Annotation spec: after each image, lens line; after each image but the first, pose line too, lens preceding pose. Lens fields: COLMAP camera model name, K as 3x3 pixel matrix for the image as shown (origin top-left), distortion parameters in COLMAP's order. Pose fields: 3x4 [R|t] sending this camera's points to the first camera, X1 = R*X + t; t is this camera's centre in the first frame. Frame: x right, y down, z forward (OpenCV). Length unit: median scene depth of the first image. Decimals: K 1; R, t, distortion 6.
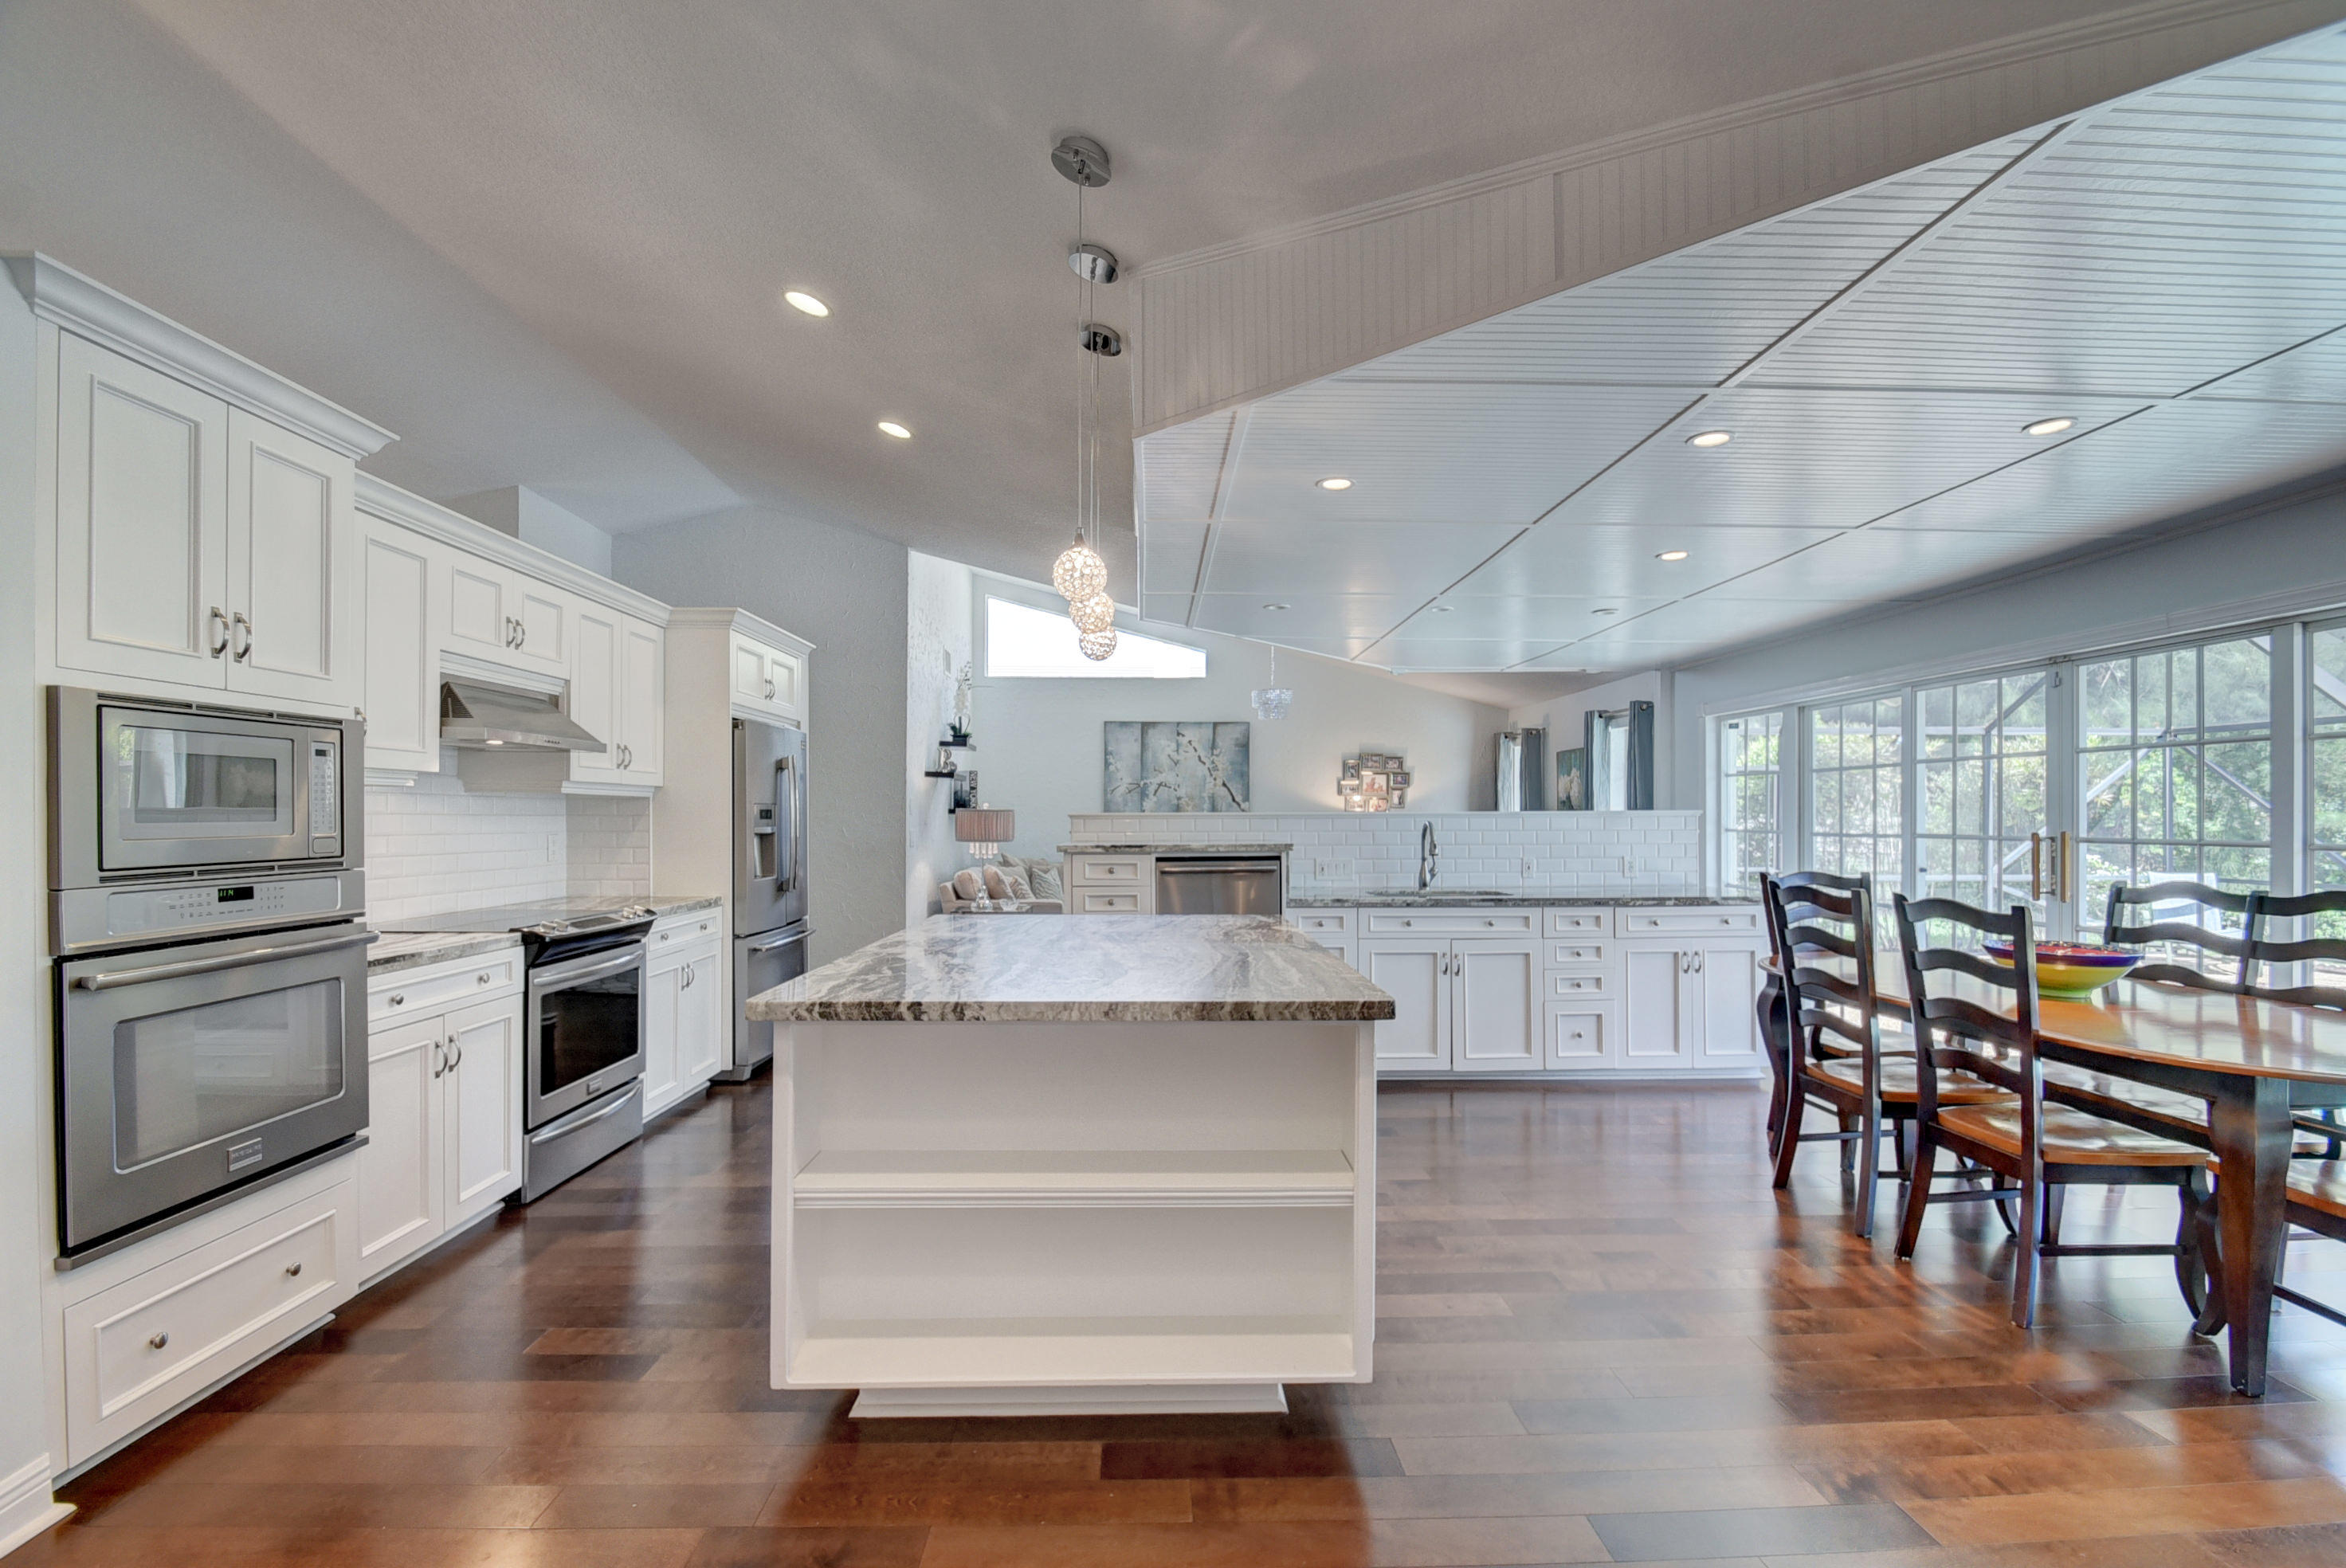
lens RADIAL K [[1028.3, 0, 1202.2], [0, 1028.3, 821.9], [0, 0, 1]] dist [-0.002523, -0.001848]
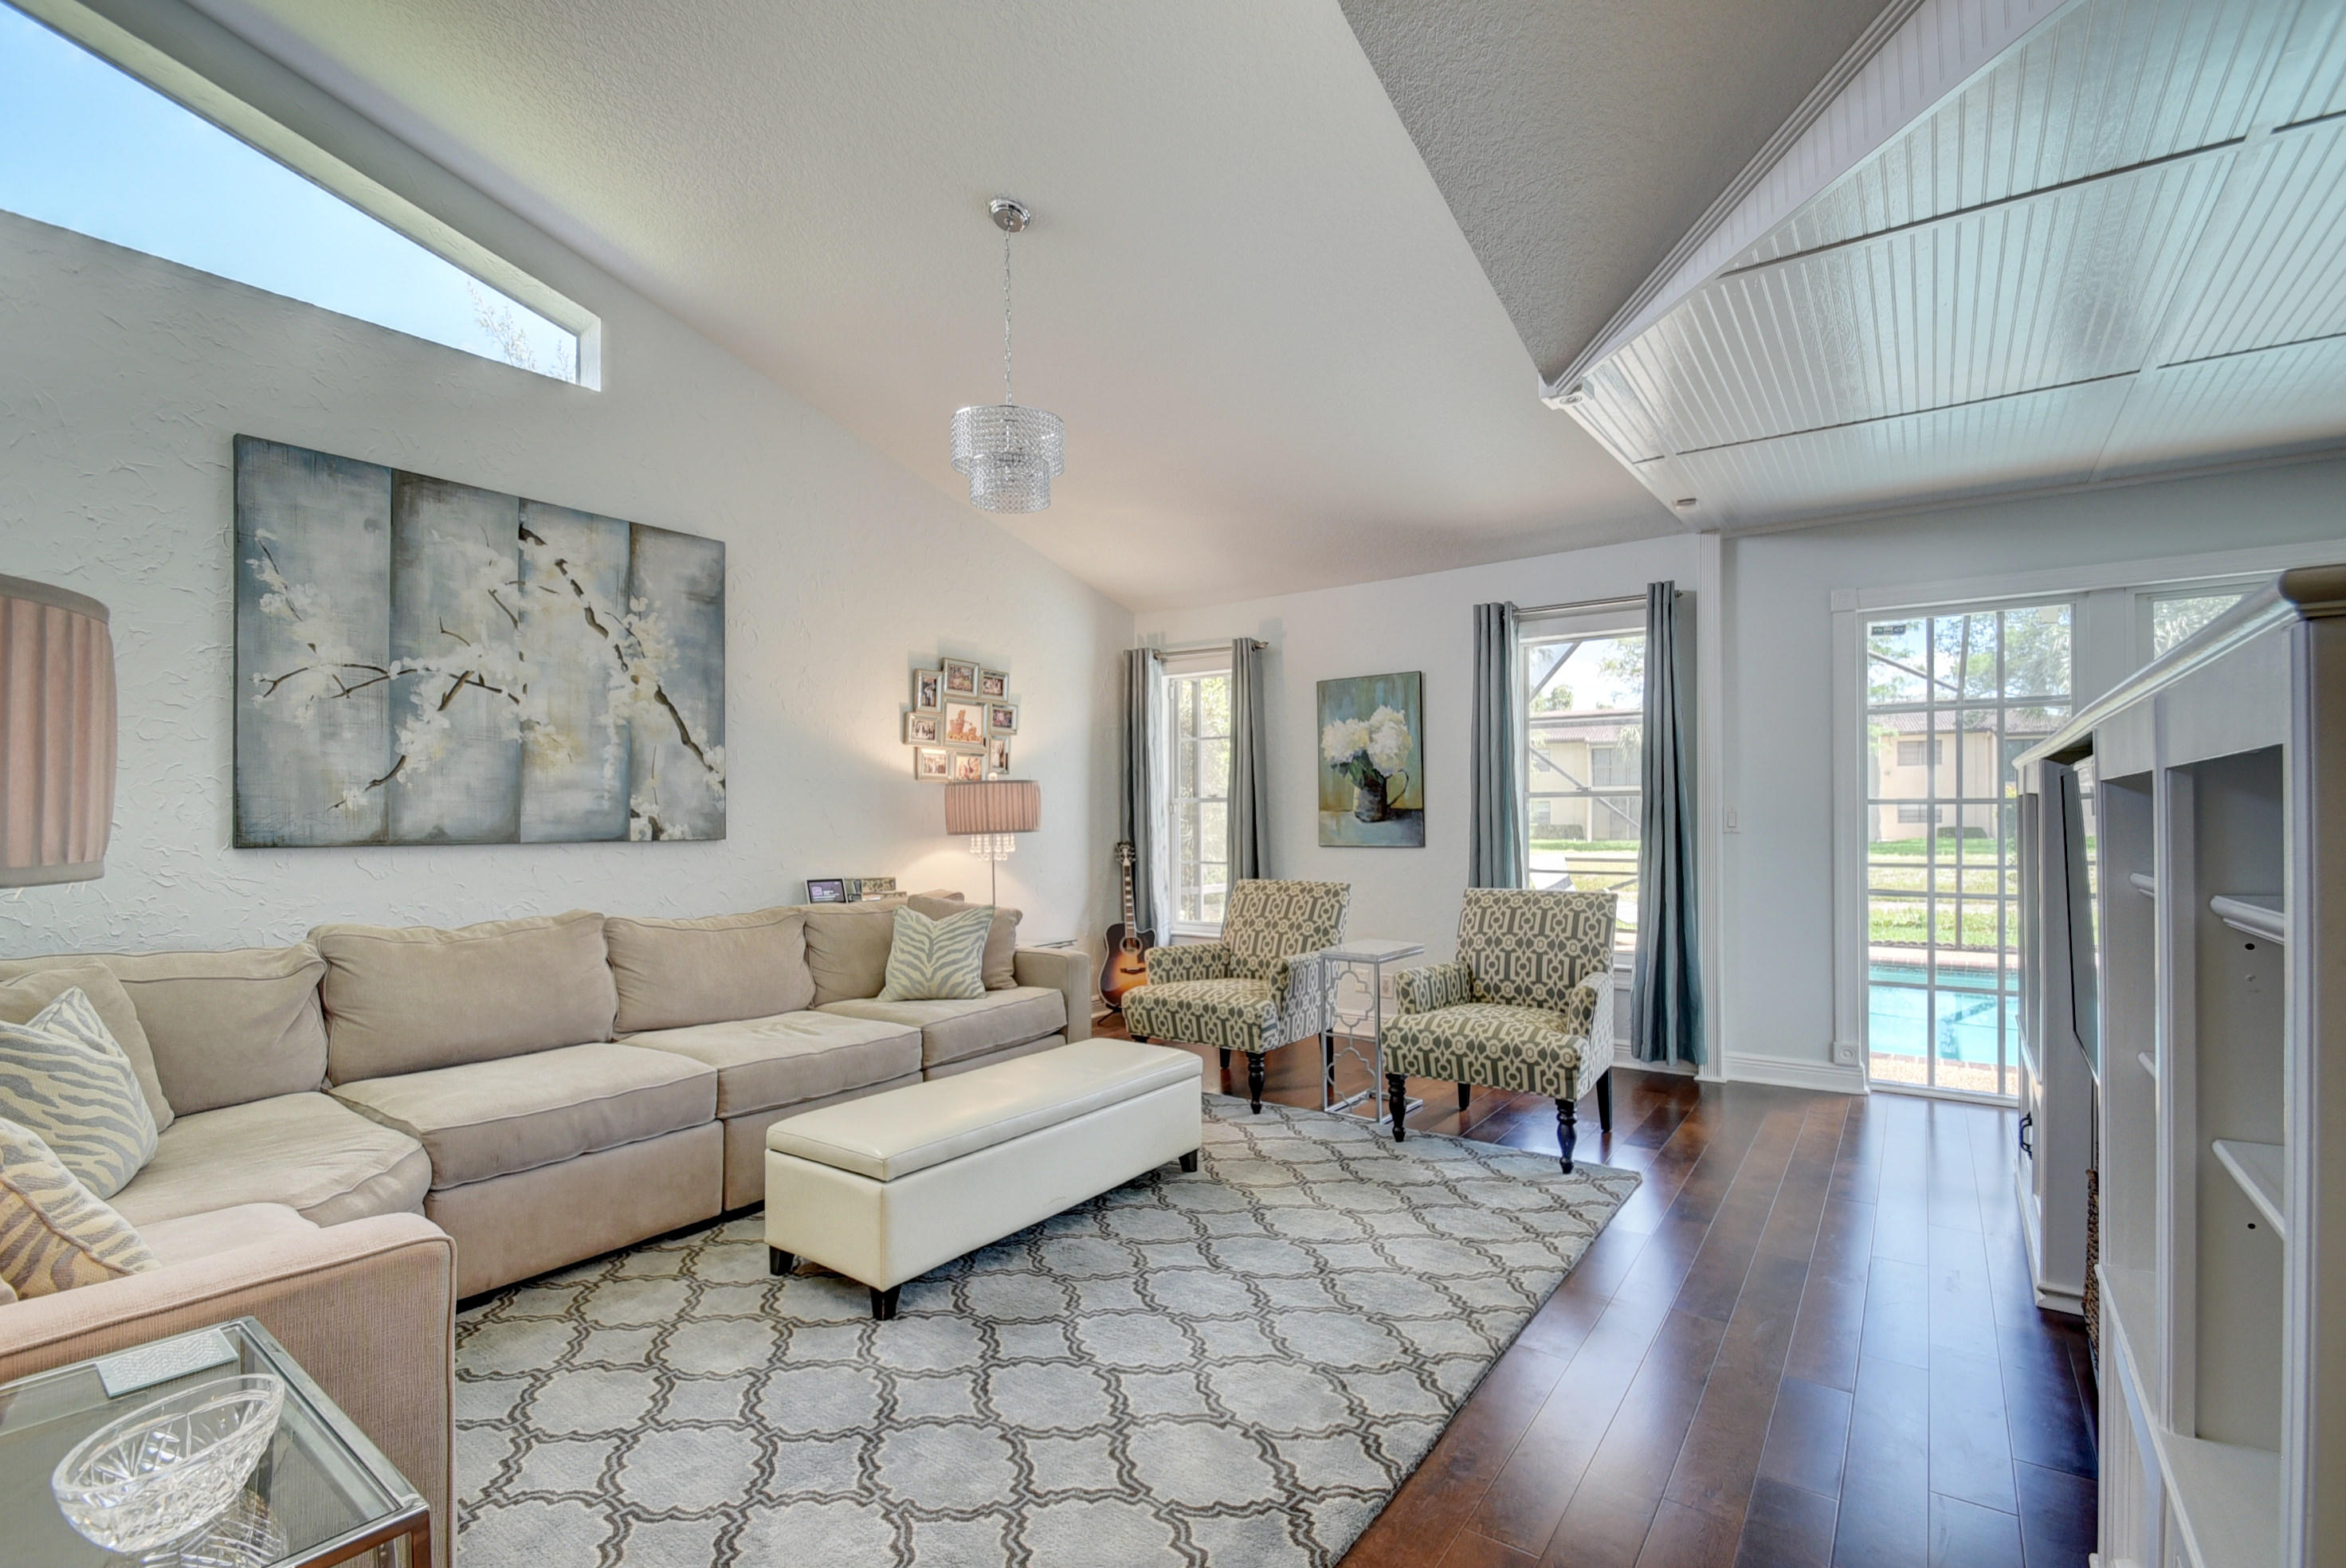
lens RADIAL K [[1028.3, 0, 1173.8], [0, 1028.3, 803.9], [0, 0, 1]] dist [-0.002523, -0.001848]
pose [[0.636971, 0.005106, 0.770871, -0.289845], [0.009995, 0.999839, -0.014882, 0.018727], [-0.770823, 0.017184, 0.636818, 1.247994]]
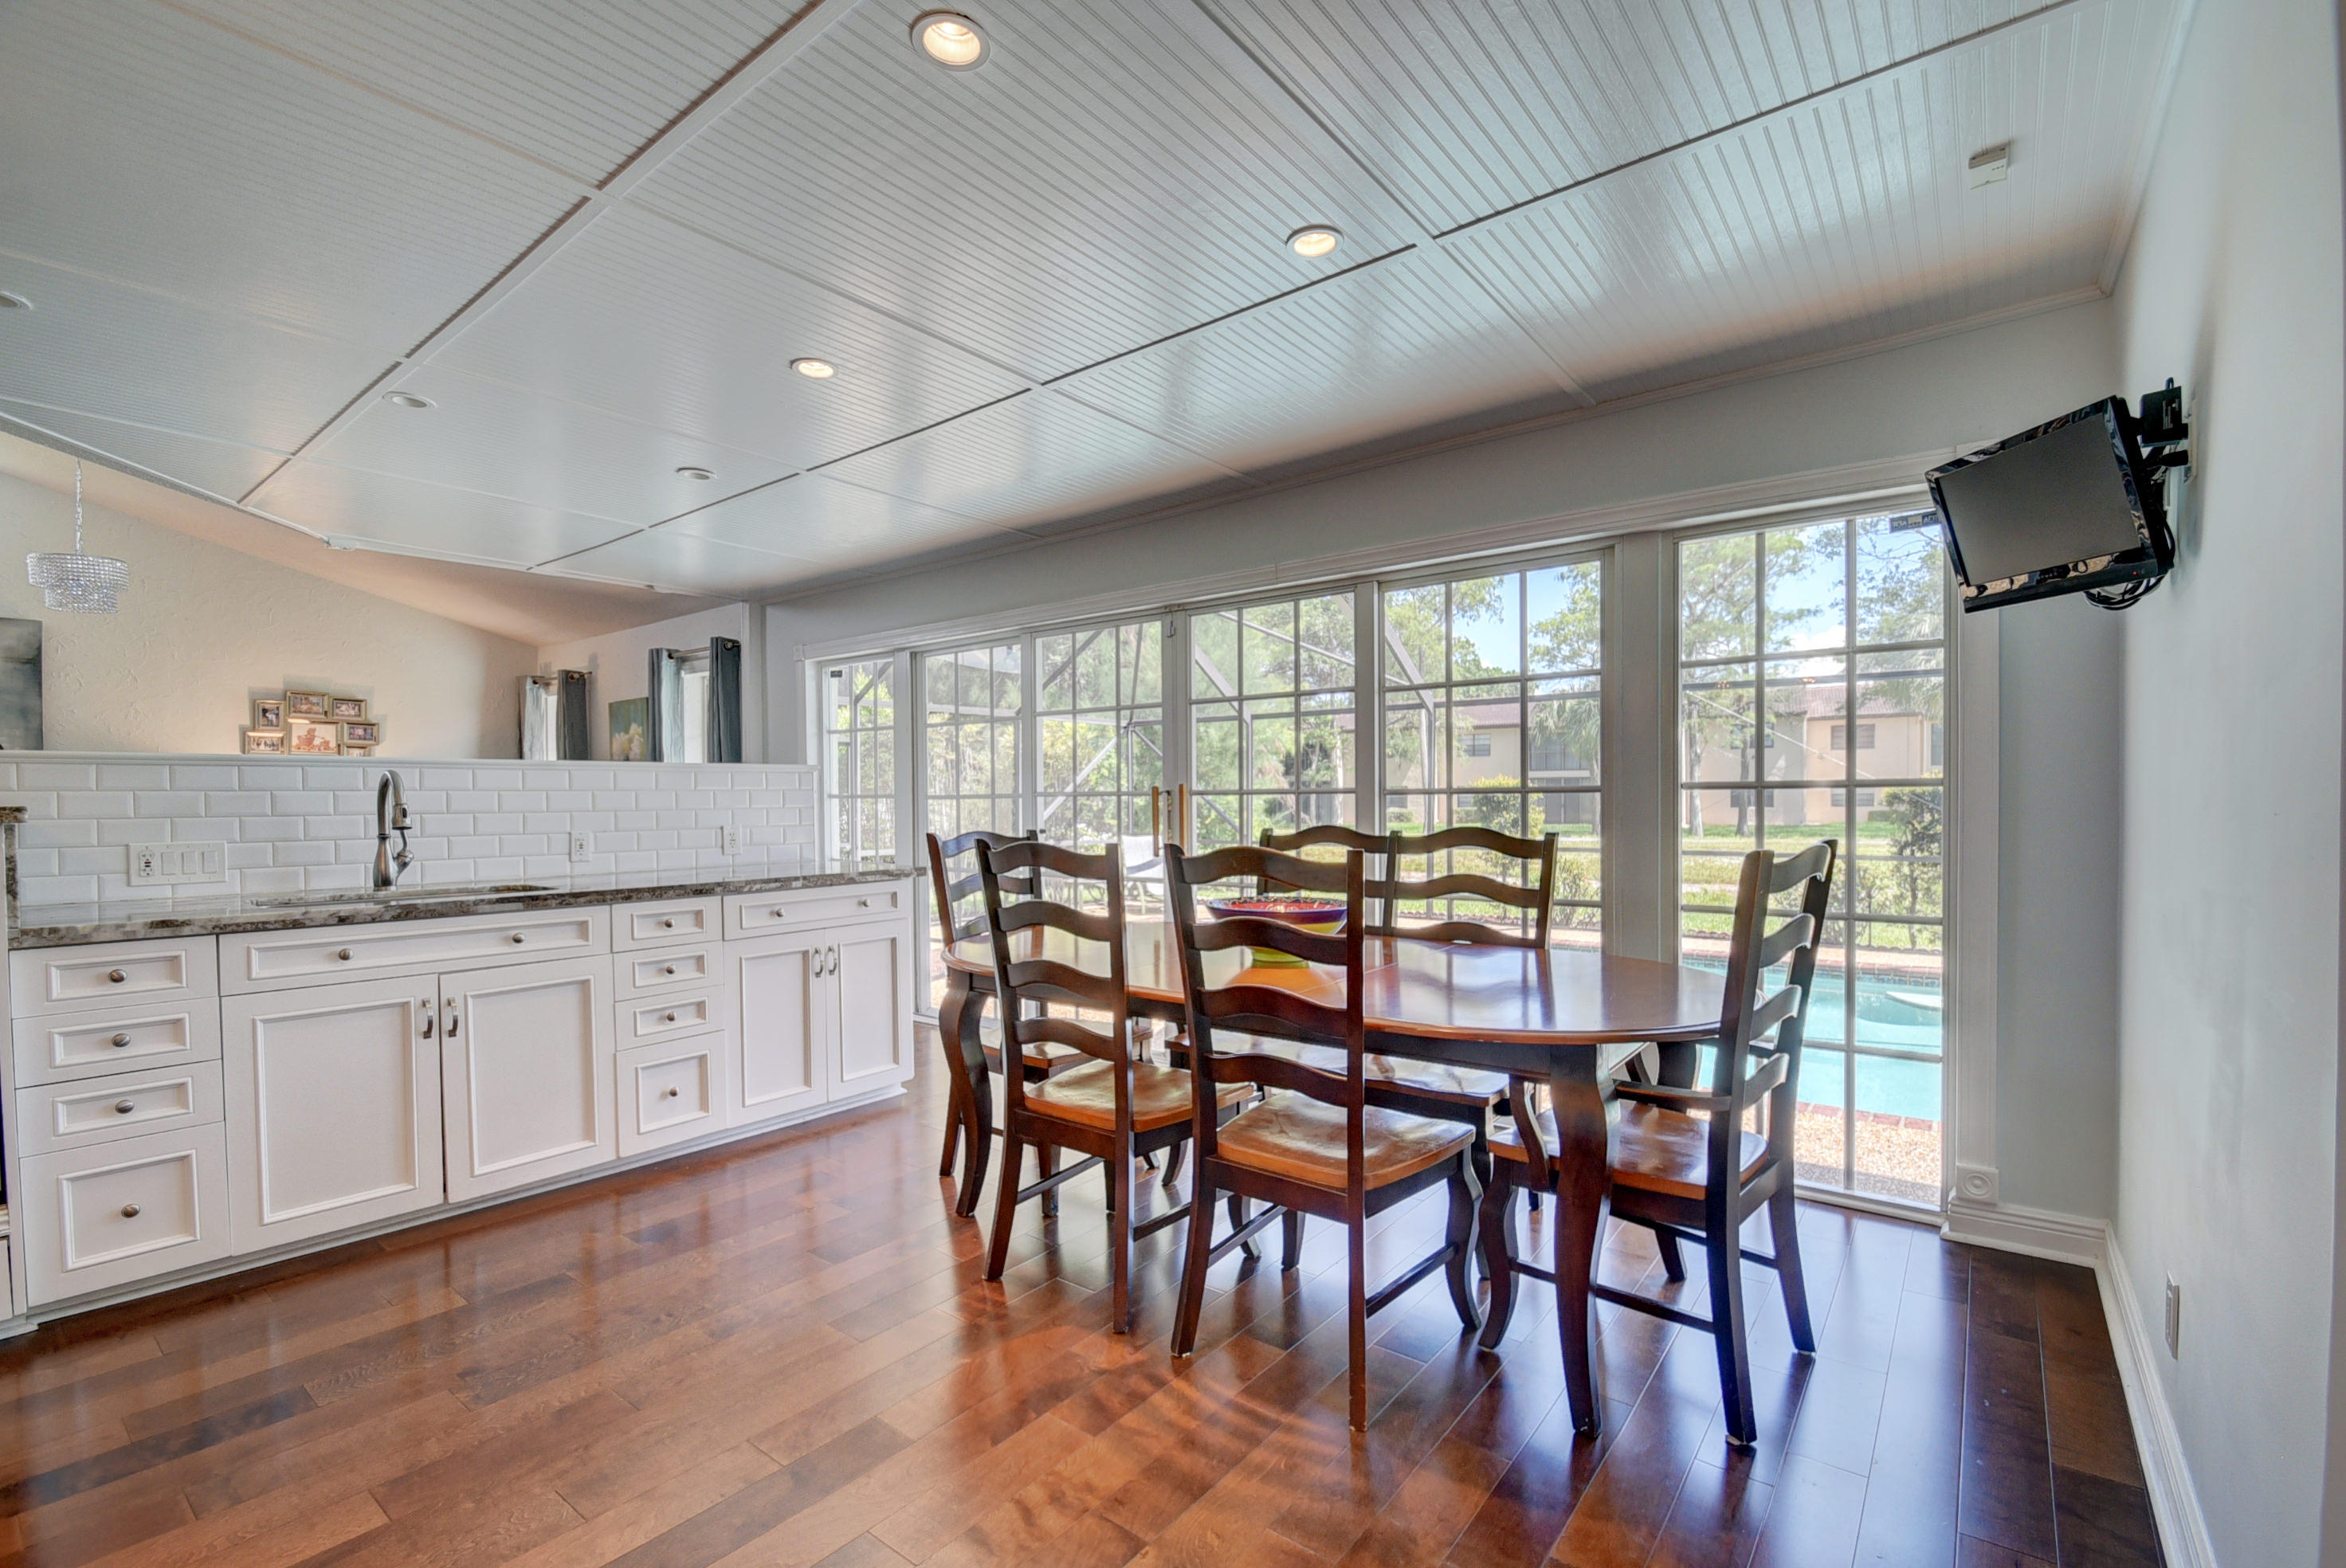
lens RADIAL K [[1028.3, 0, 1167.5], [0, 1028.3, 813.6], [0, 0, 1]] dist [-0.002523, -0.001848]
pose [[0.667297, -0.015926, 0.744621, 0.083137], [0.011717, 0.999872, 0.010885, 0.022435], [-0.744700, 0.001461, 0.667398, 0.297866]]
